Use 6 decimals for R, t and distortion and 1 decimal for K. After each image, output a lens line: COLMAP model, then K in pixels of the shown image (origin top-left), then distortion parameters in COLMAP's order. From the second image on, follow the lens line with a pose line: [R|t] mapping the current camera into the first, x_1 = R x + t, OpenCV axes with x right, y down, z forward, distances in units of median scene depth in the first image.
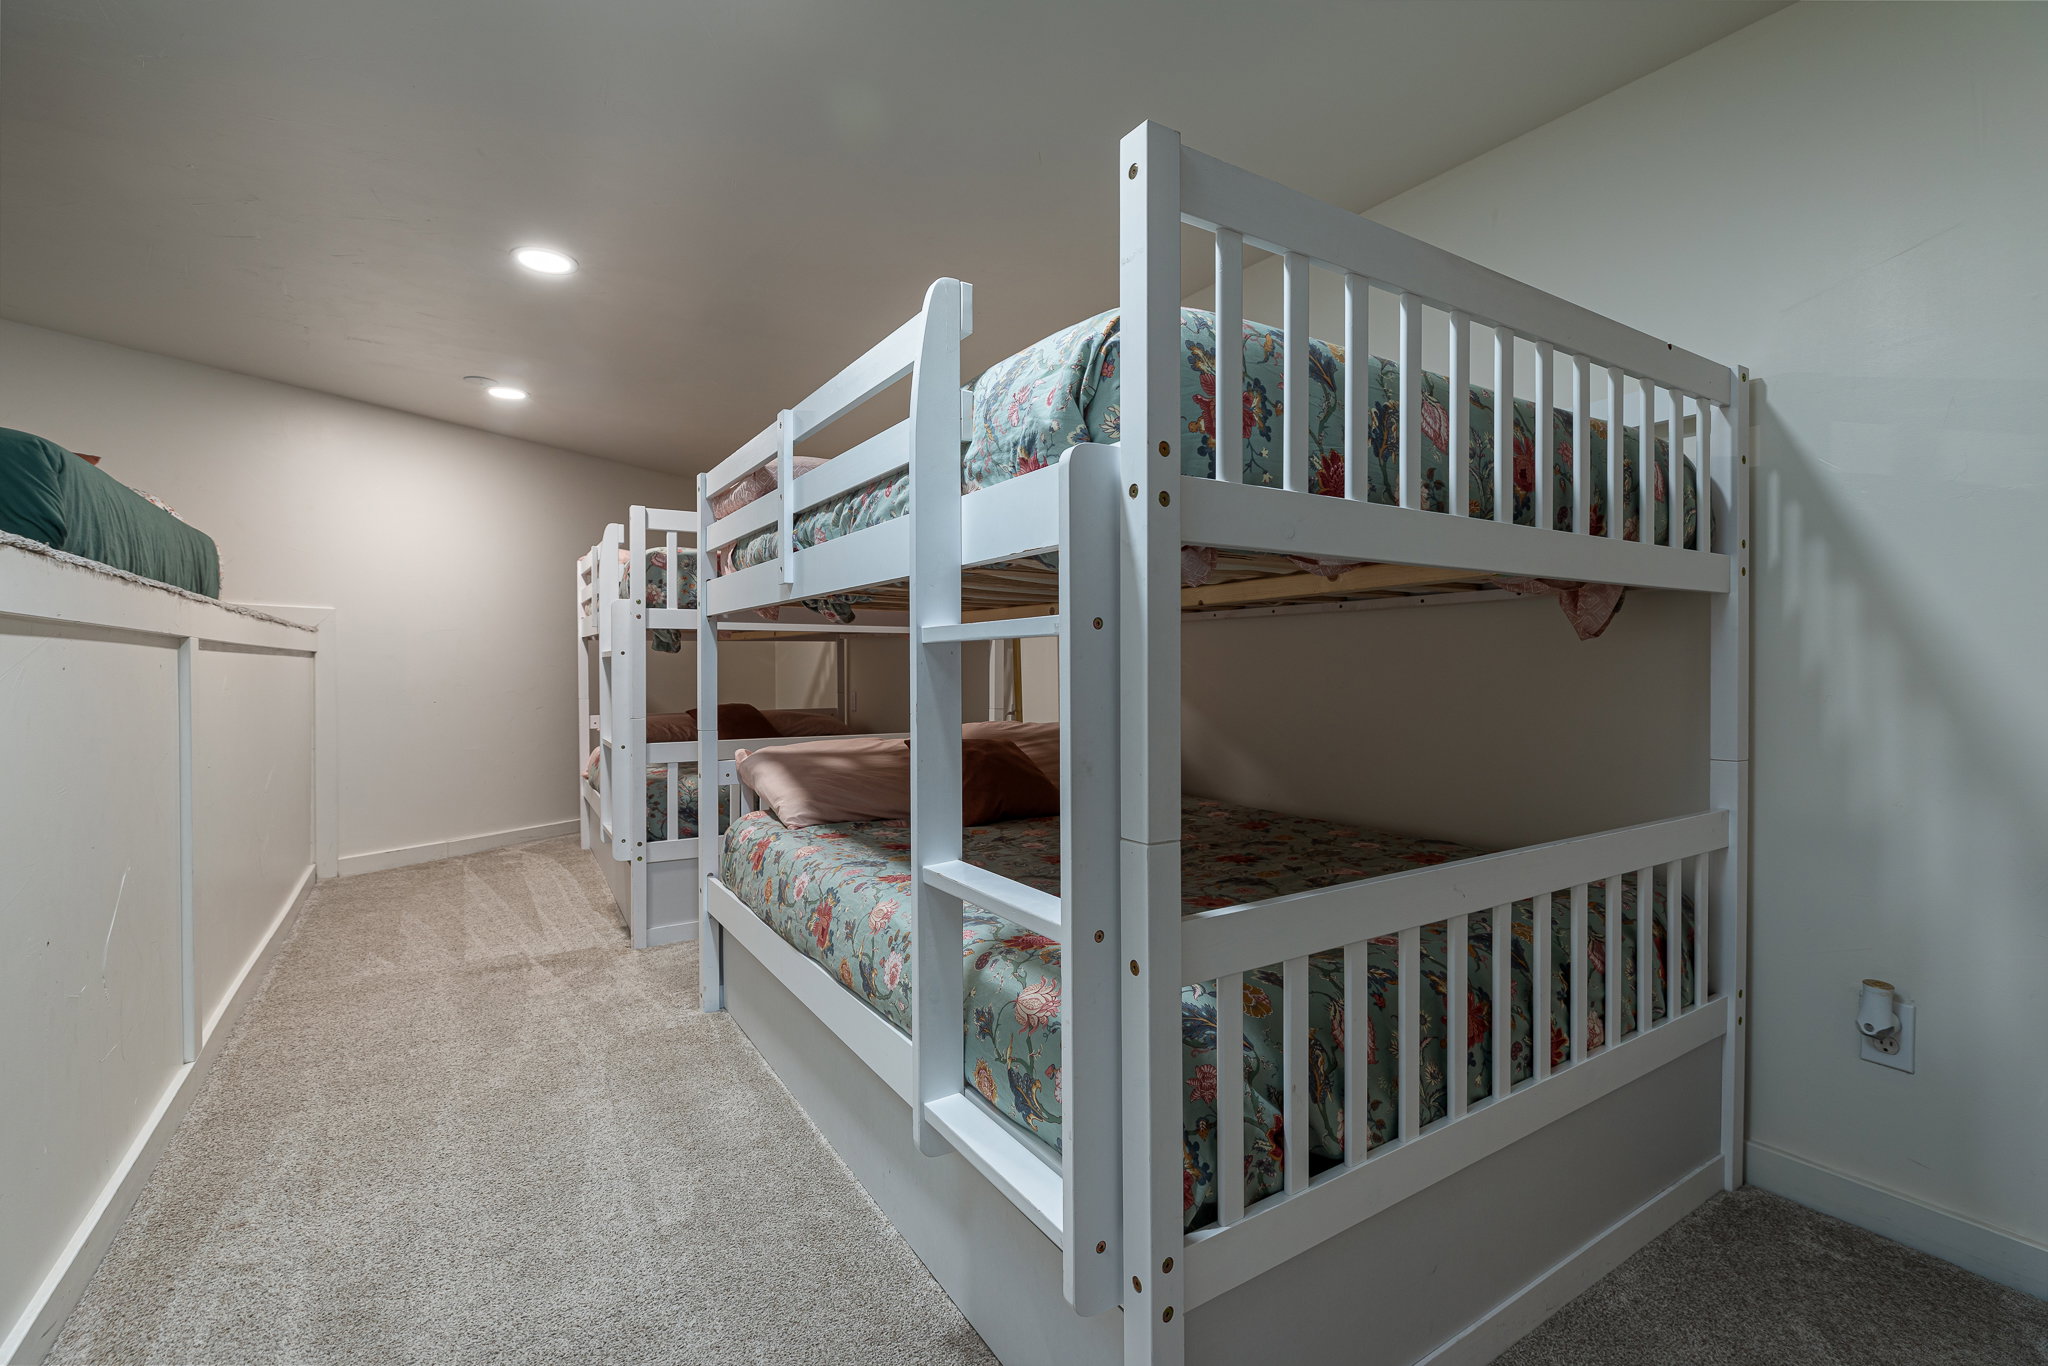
lens RADIAL K [[950.9, 0, 1023.0], [0, 950.9, 679.1], [0, 0, 1]] dist [-0.008318, 0.001007]
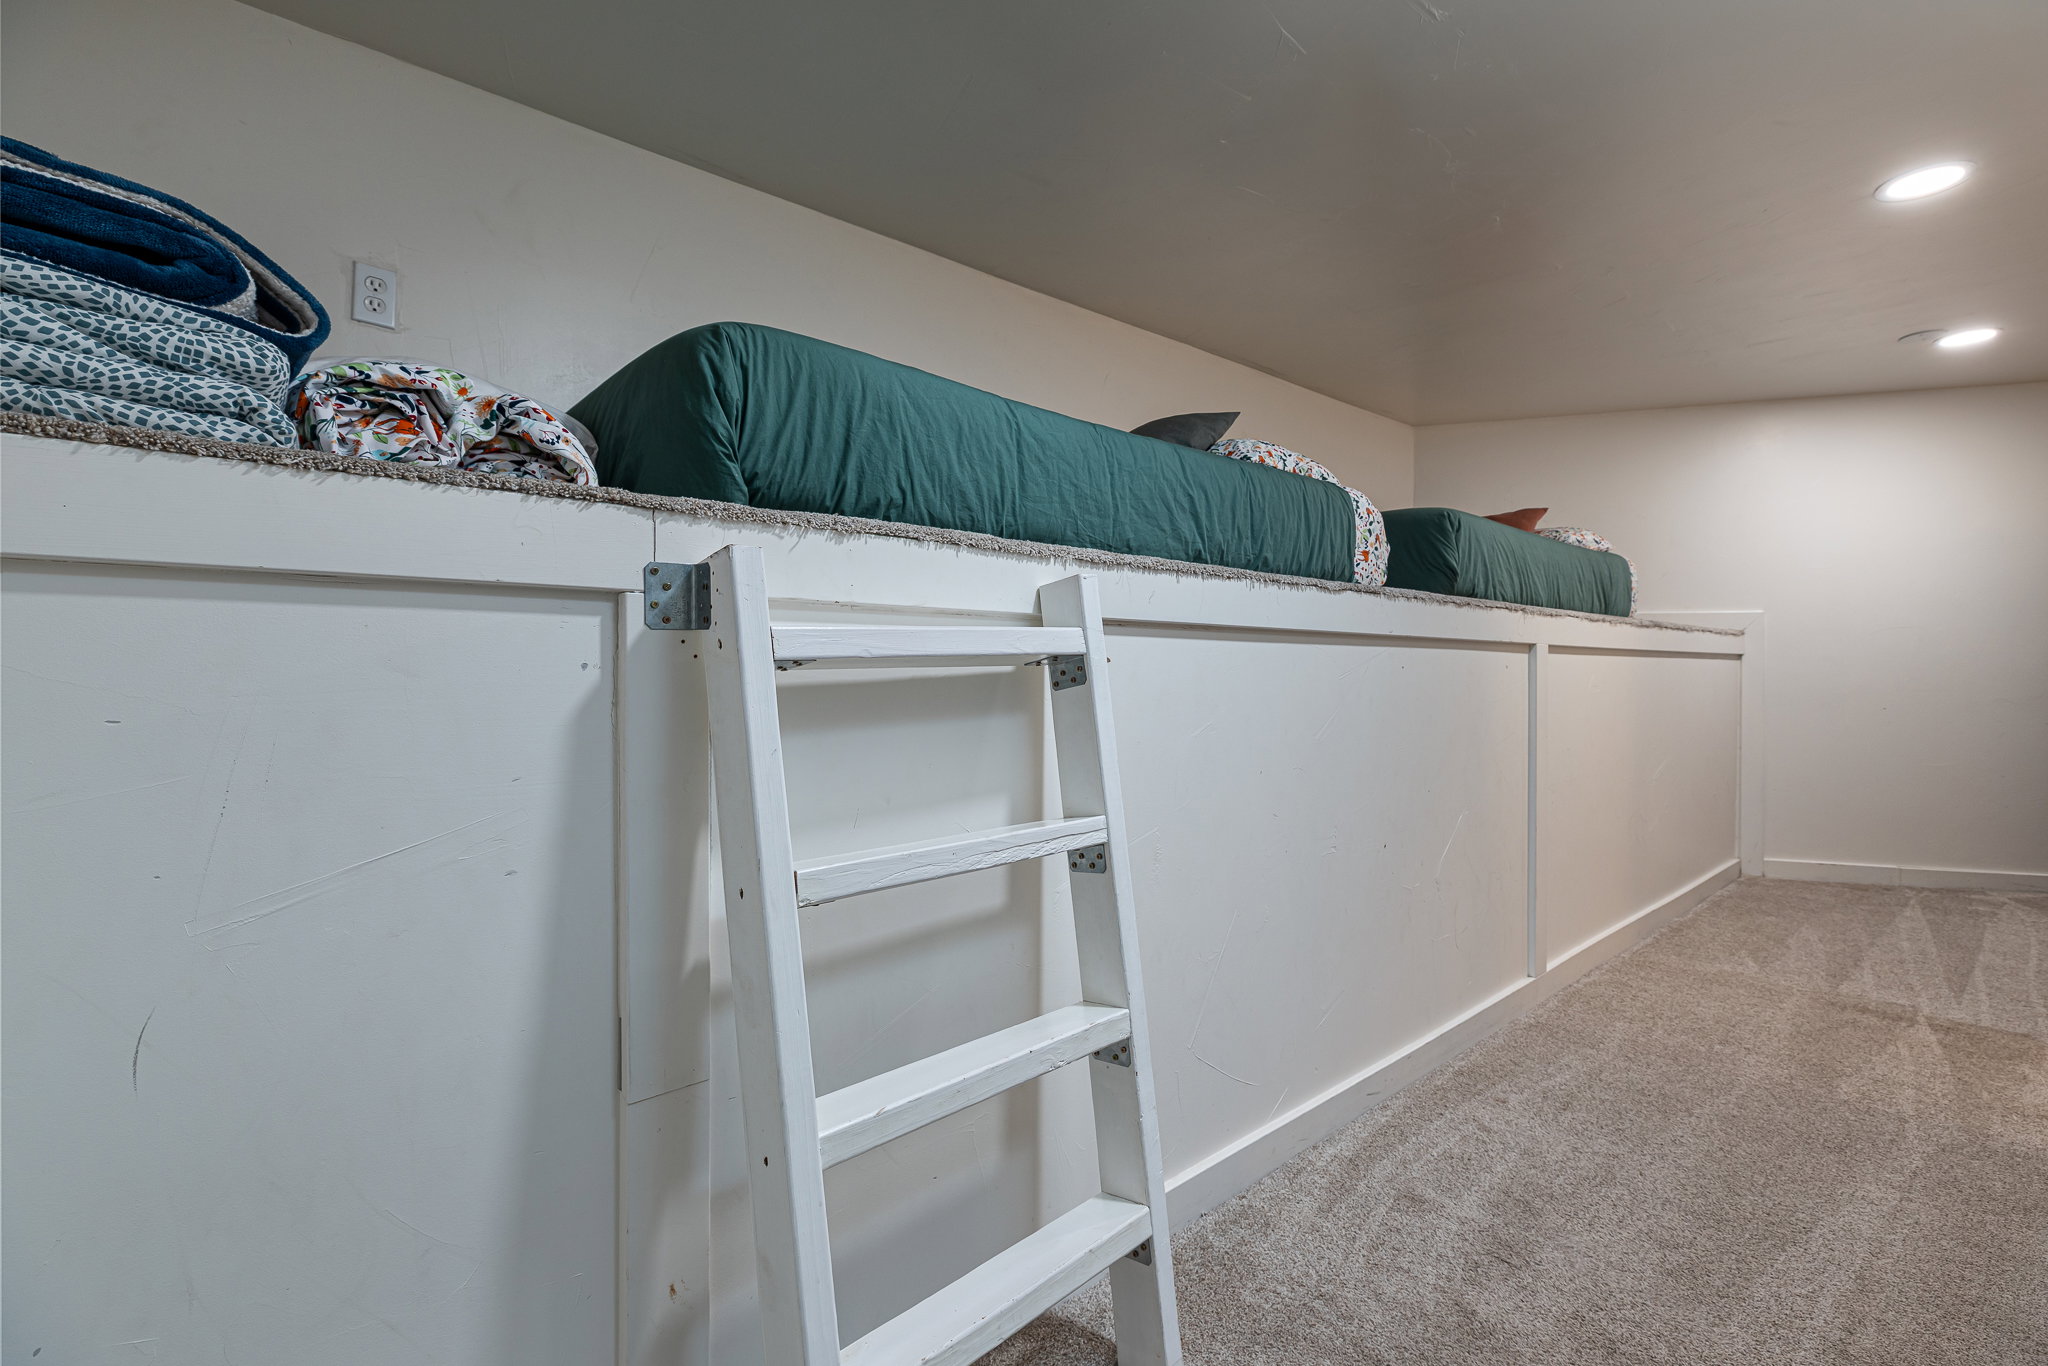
lens RADIAL K [[925.7, 0, 1023.8], [0, 925.7, 680.8], [0, 0, 1]] dist [0.003342, -0.000230]
pose [[0.148516, 0.012037, -0.988837, 0.192577], [-0.014404, 0.999846, 0.010007, 0.001703], [0.988805, 0.012757, 0.148667, 0.098466]]
